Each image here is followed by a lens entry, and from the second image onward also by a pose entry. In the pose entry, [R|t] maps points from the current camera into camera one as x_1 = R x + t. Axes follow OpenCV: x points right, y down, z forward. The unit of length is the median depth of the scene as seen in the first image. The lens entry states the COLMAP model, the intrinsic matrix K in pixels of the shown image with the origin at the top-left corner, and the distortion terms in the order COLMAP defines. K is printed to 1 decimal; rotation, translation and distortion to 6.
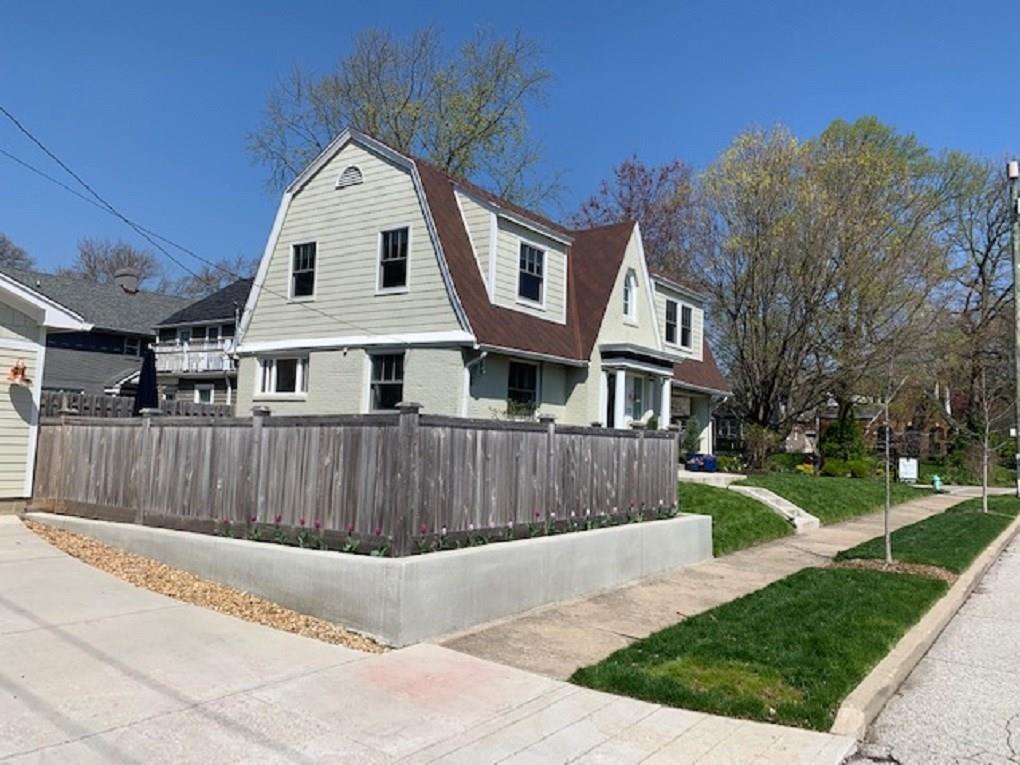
lens RADIAL K [[755.2, 0, 510.0], [0, 755.2, 382.5], [0, 0, 1]] dist [0.009123, -0.061393]
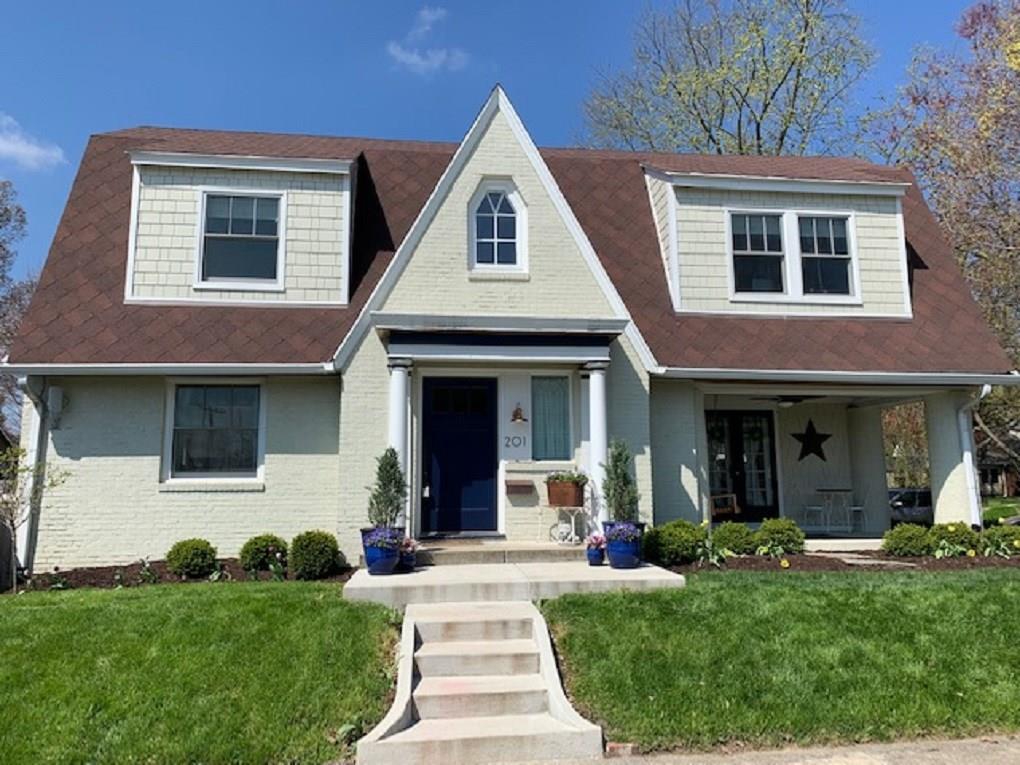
lens RADIAL K [[755.2, 0, 510.0], [0, 755.2, 382.5], [0, 0, 1]] dist [0.009123, -0.061393]
pose [[0.690404, -0.177190, -0.701389, 0.334204], [0.093890, 0.983287, -0.155986, 0.049370], [0.717306, 0.041839, 0.695501, 0.424493]]
